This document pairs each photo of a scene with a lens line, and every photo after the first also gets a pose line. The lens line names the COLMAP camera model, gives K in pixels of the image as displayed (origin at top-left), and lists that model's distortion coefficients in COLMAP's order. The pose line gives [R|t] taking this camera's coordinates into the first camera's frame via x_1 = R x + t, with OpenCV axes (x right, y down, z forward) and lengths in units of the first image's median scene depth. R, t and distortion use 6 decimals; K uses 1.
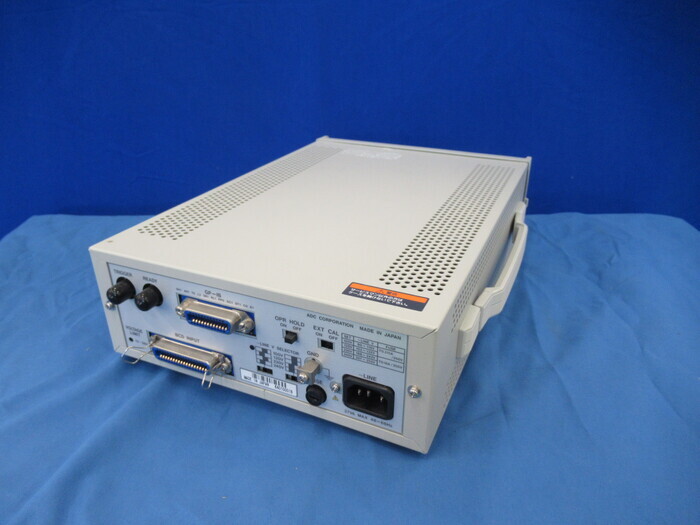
lens RADIAL K [[525.8, 0, 350.7], [0, 525.8, 263.1], [0, 0, 1]] dist [-0.012322, 0.005118]
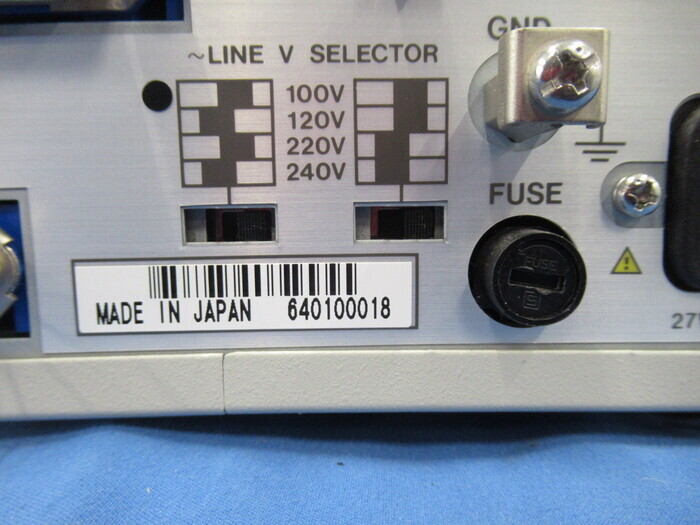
lens RADIAL K [[525.8, 0, 349.6], [0, 525.8, 262.2], [0, 0, 1]] dist [-0.012322, 0.005118]
pose [[0.901144, -0.060274, 0.429309, -0.210968], [0.202559, 0.934083, -0.294040, 0.287293], [-0.383287, 0.351932, 0.853952, 0.839533]]
